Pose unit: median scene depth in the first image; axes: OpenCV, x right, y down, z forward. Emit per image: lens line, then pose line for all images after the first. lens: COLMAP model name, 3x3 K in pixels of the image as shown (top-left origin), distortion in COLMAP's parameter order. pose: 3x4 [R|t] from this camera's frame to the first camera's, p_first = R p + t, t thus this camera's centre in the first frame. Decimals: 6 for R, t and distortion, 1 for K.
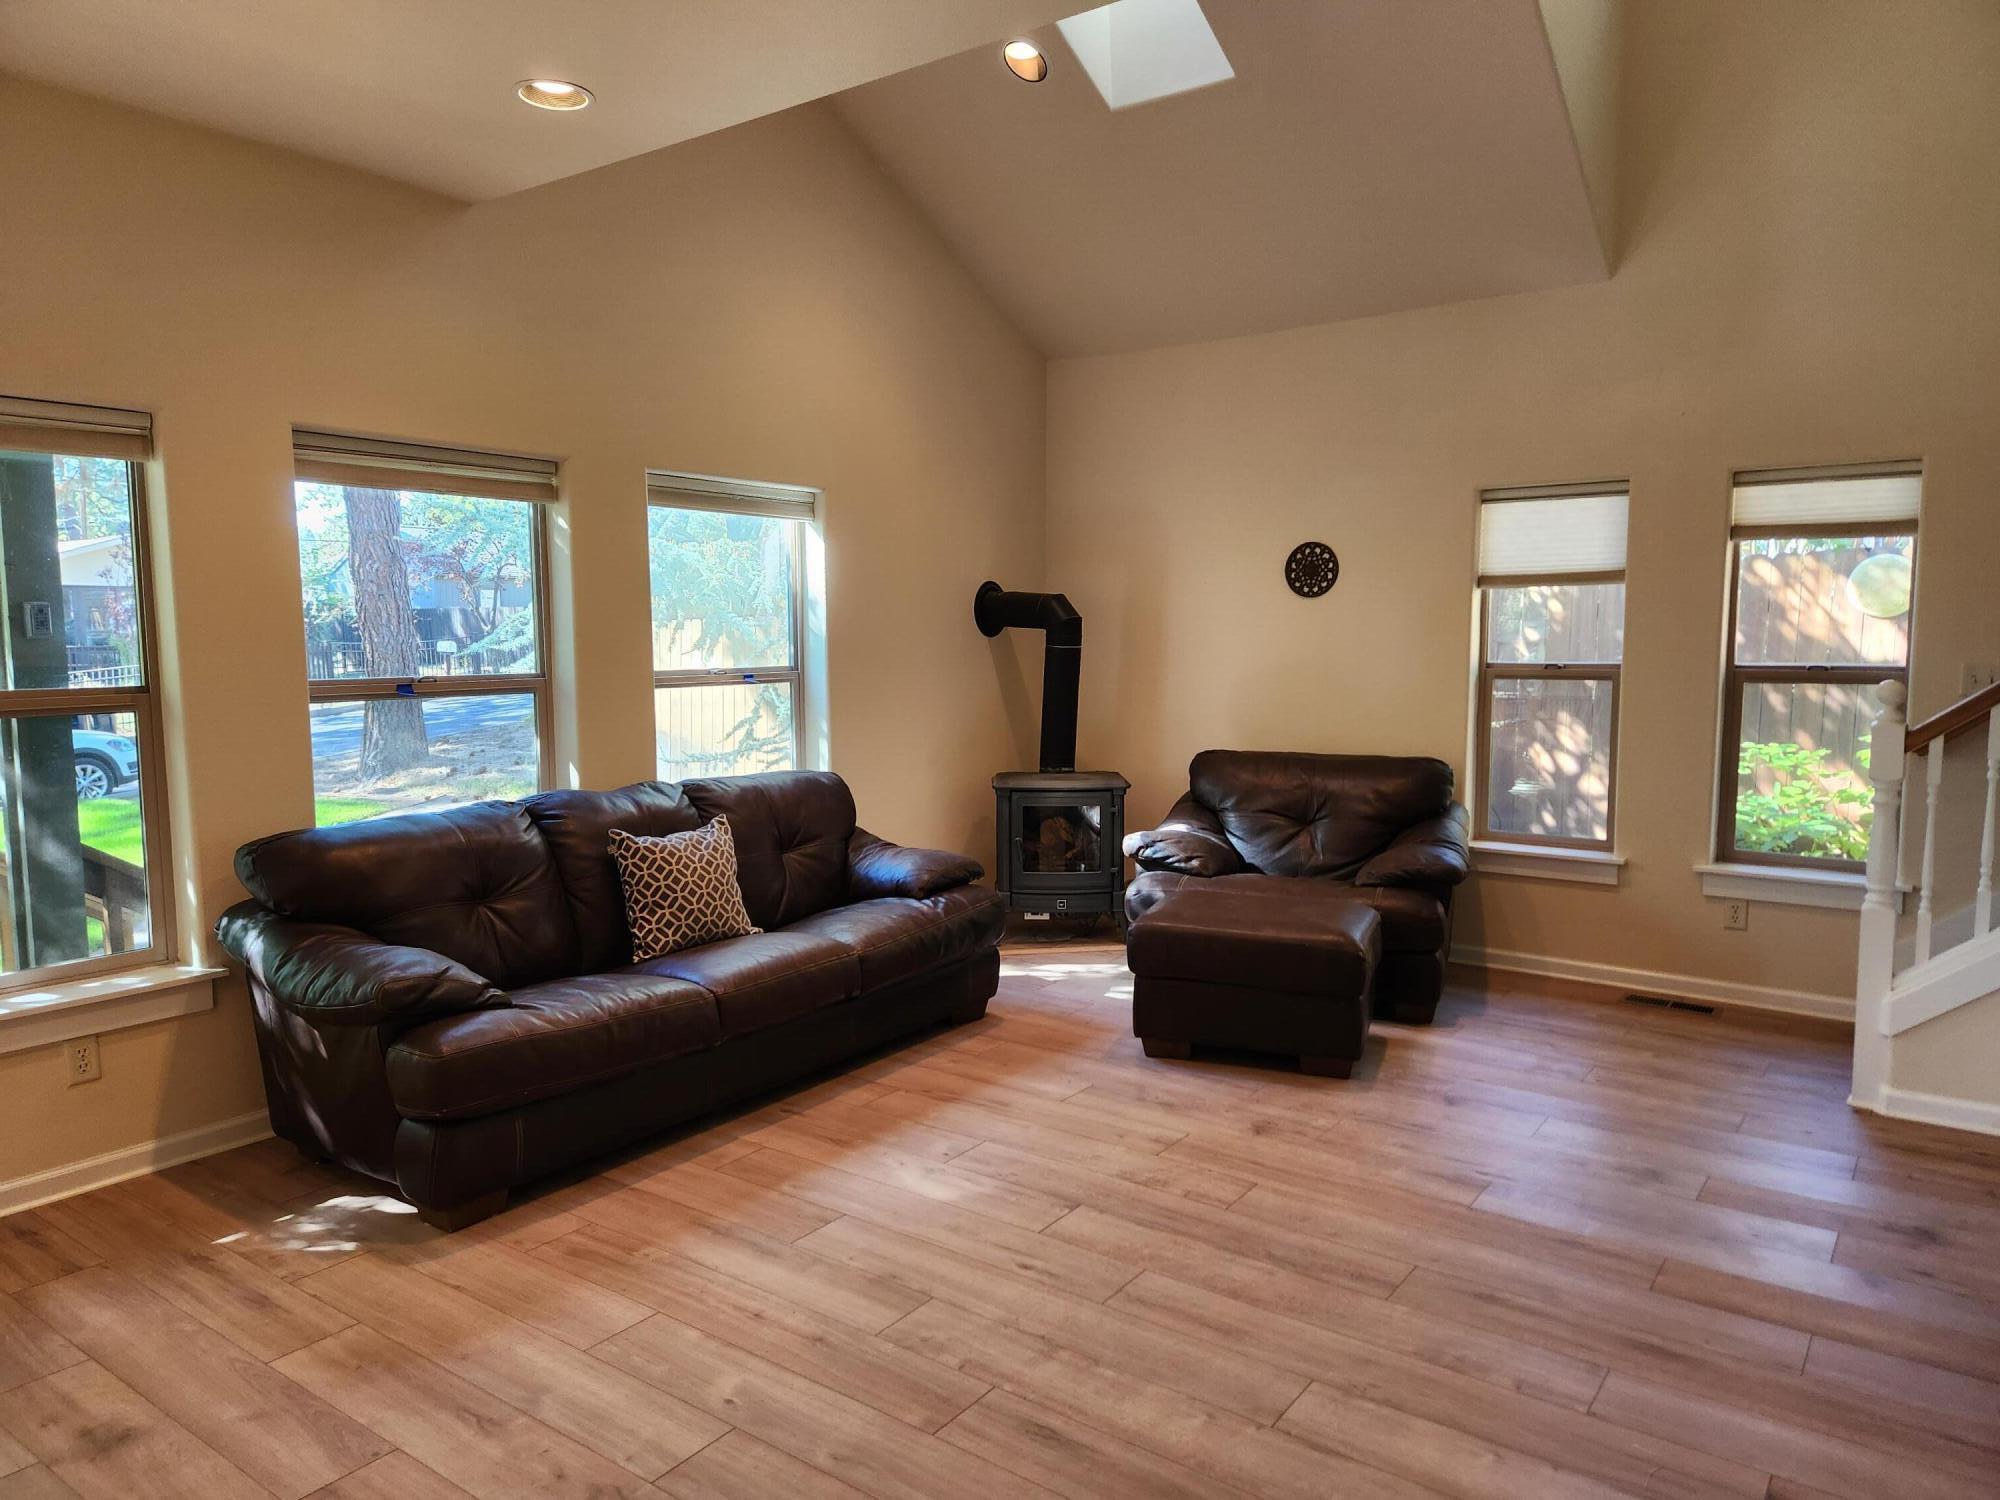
lens RADIAL K [[1340.7, 0, 1000.0], [0, 1340.7, 750.0], [0, 0, 1]] dist [0.098707, -0.103477]
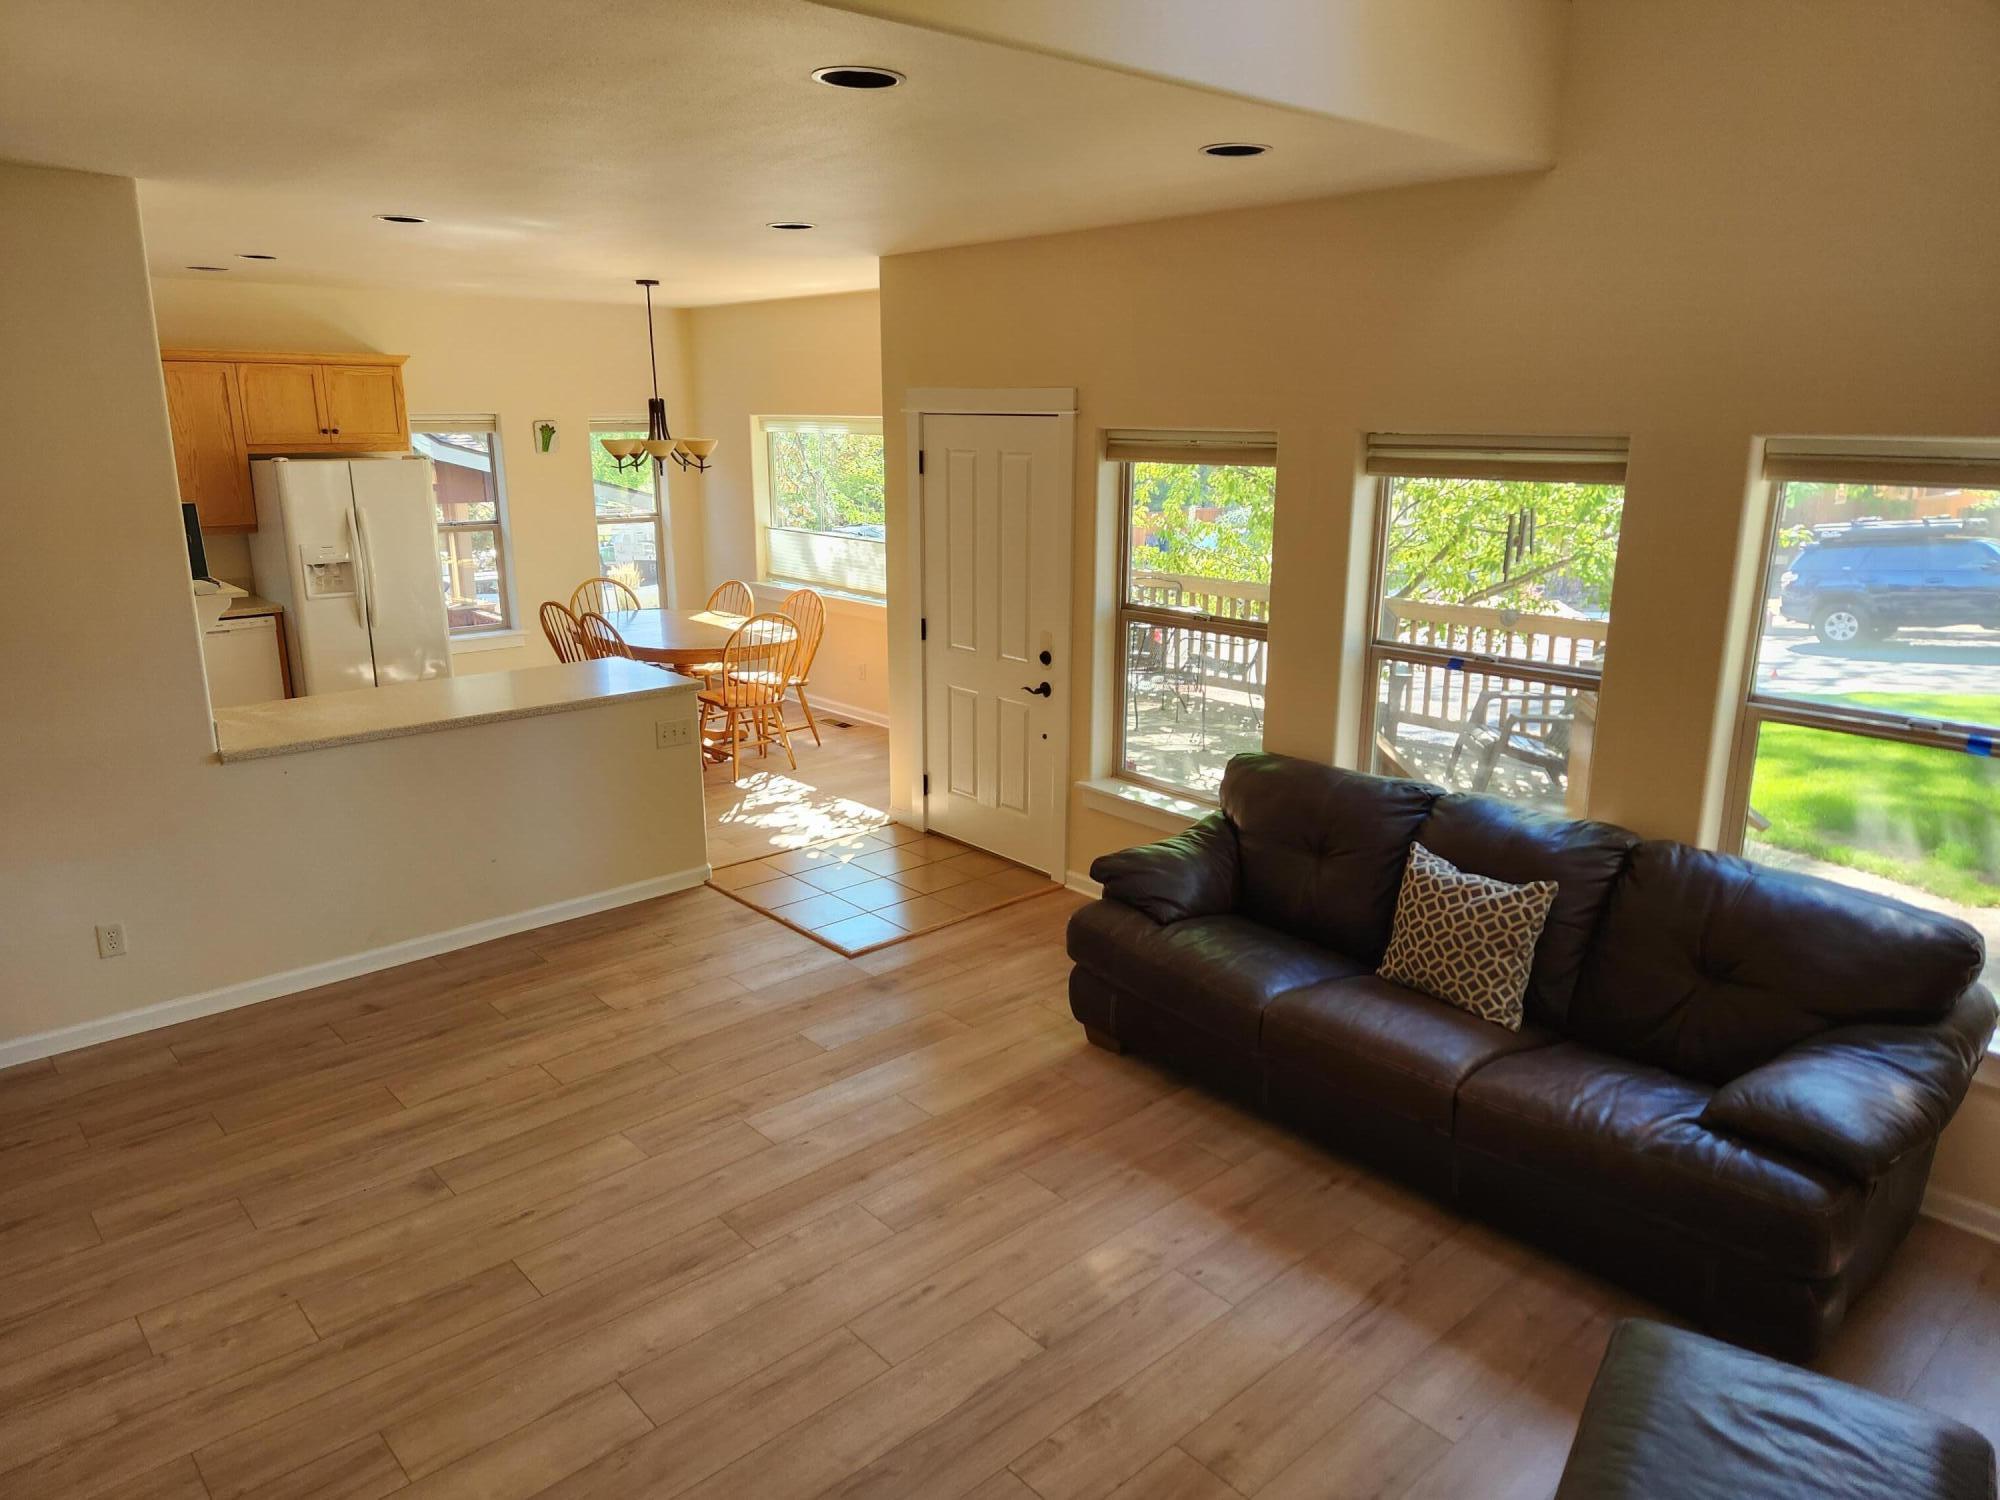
lens RADIAL K [[1340.7, 0, 1000.0], [0, 1340.7, 750.0], [0, 0, 1]] dist [0.098707, -0.103477]
pose [[-0.207448, 0.249823, -0.945808, 0.778642], [-0.091423, 0.957658, 0.273006, -0.280238], [0.973965, 0.143103, -0.175824, 0.998383]]
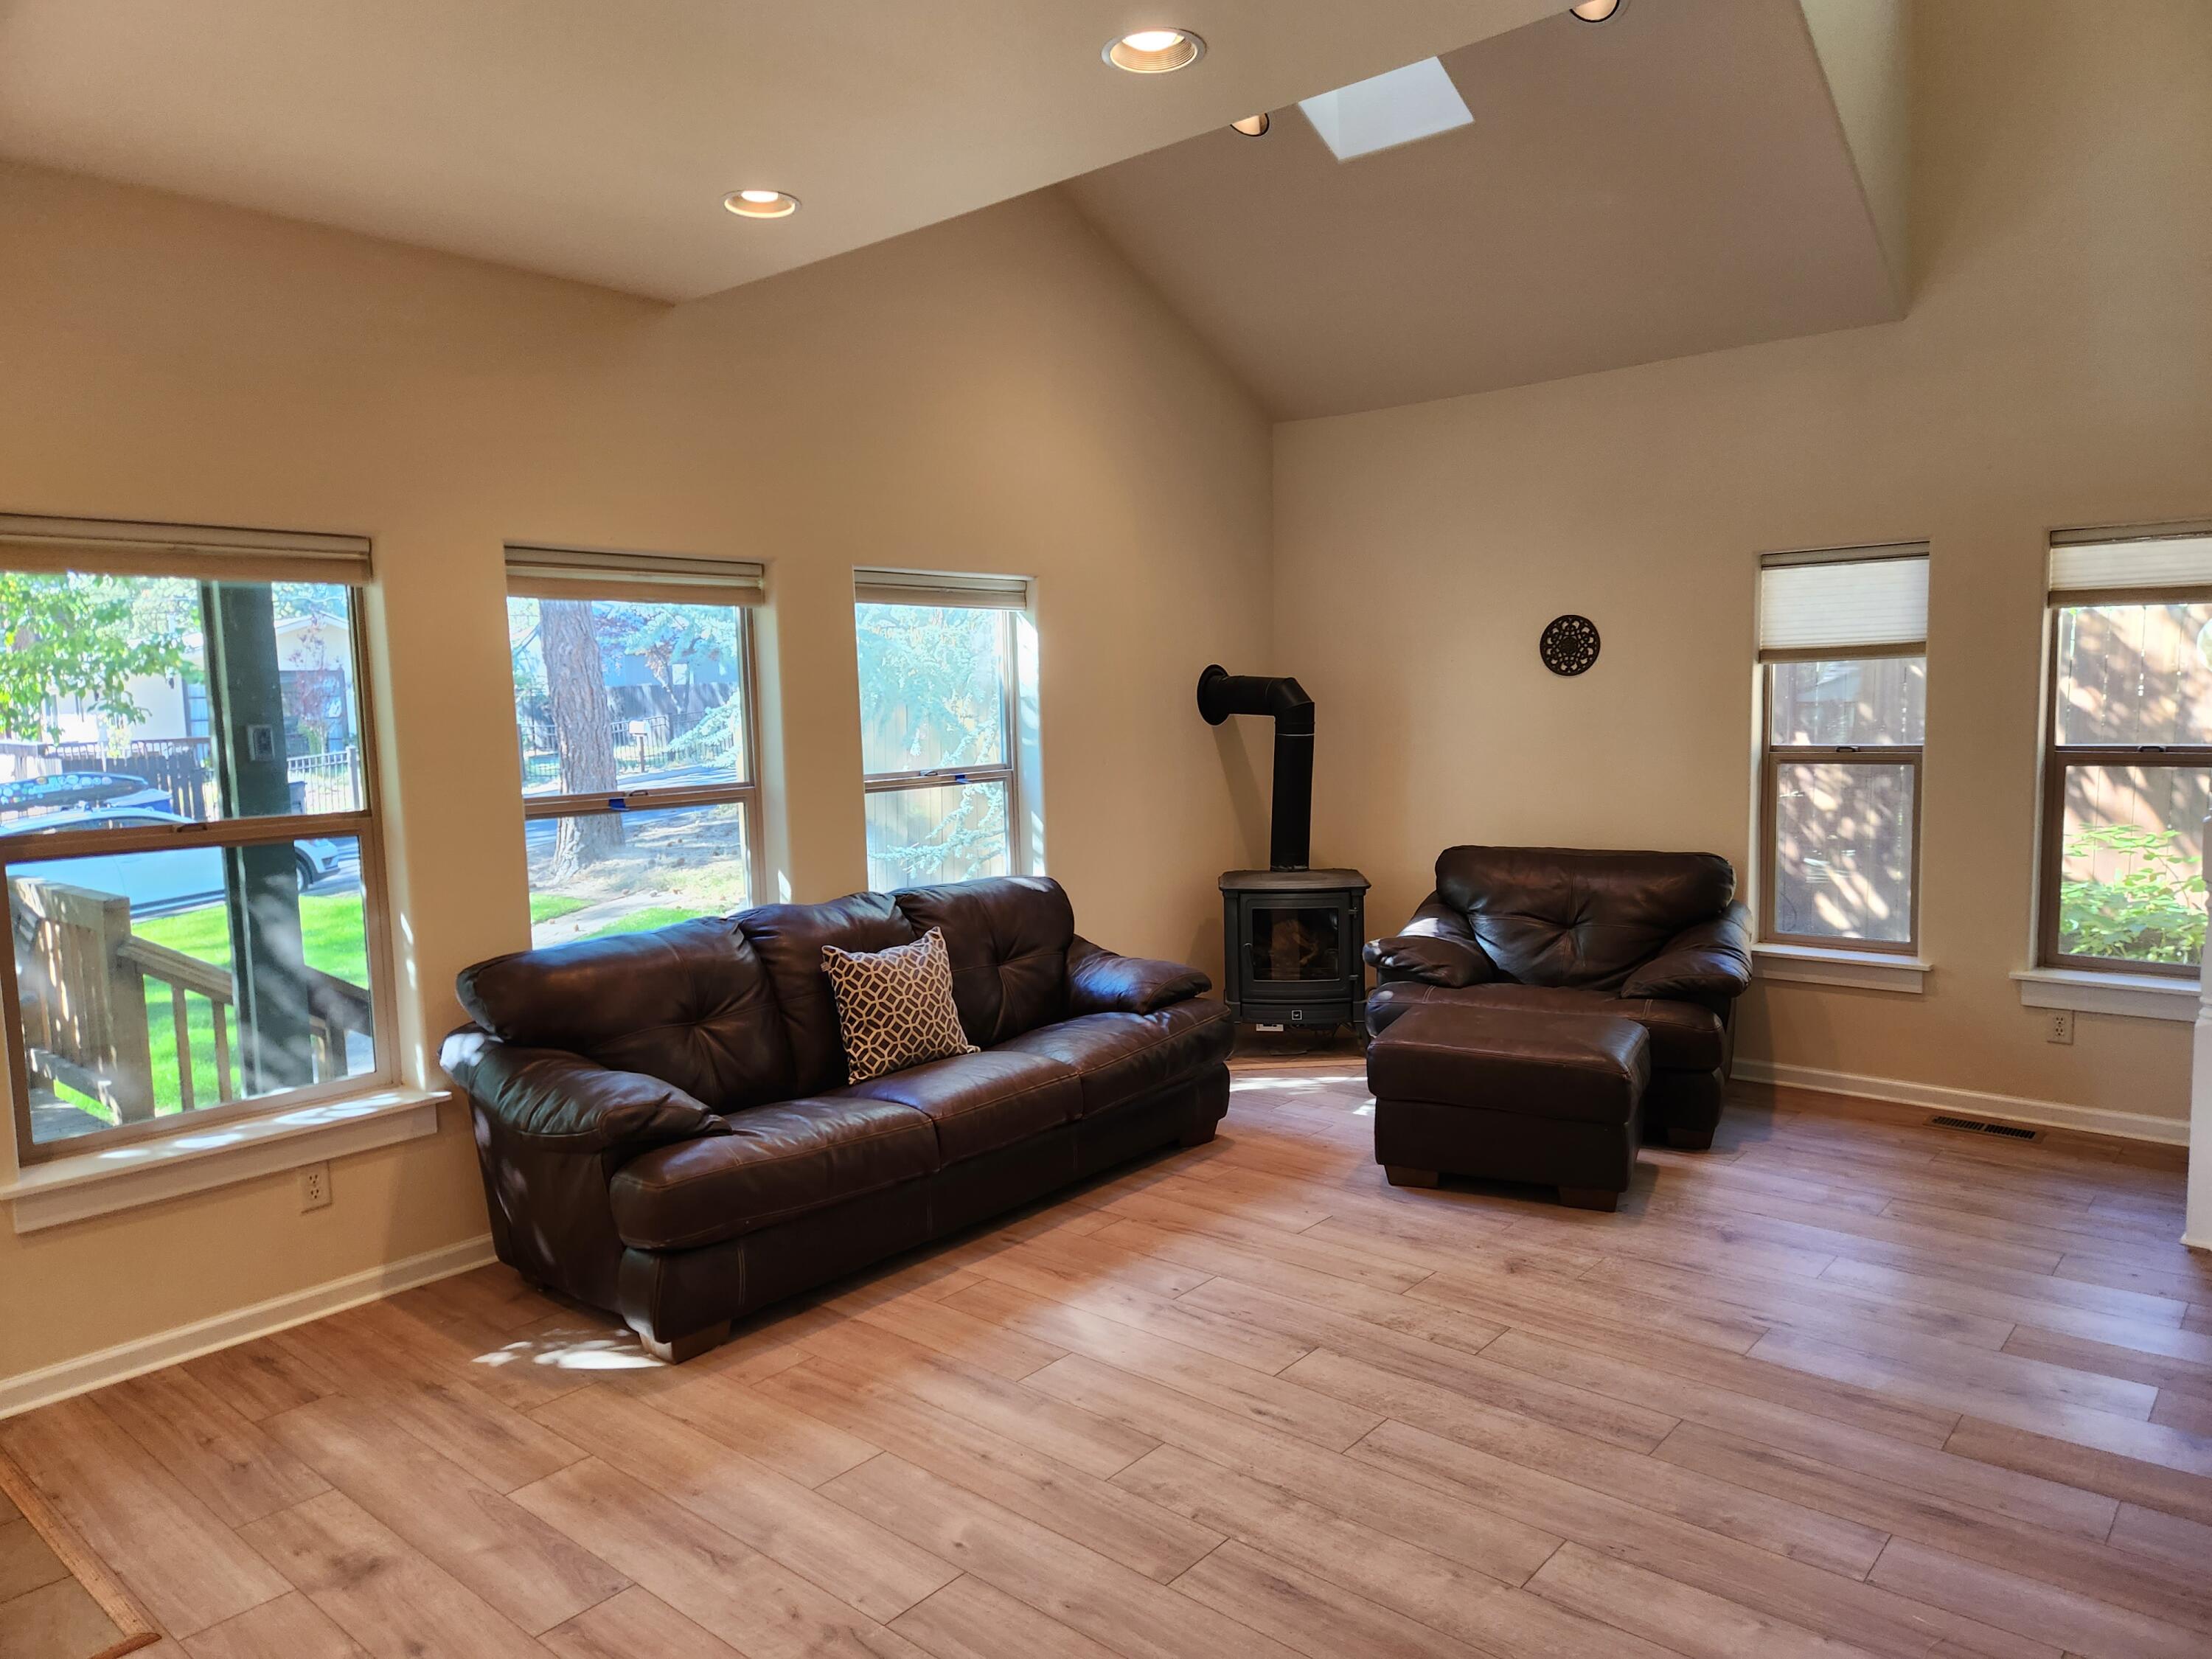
lens RADIAL K [[1482.9, 0, 1106.0], [0, 1482.9, 829.5], [0, 0, 1]] dist [0.098707, -0.103477]
pose [[0.996404, -0.014198, -0.083537, 0.003937], [0.014458, 0.999892, 0.002502, -0.028387], [0.083492, -0.003701, 0.996502, -0.052165]]
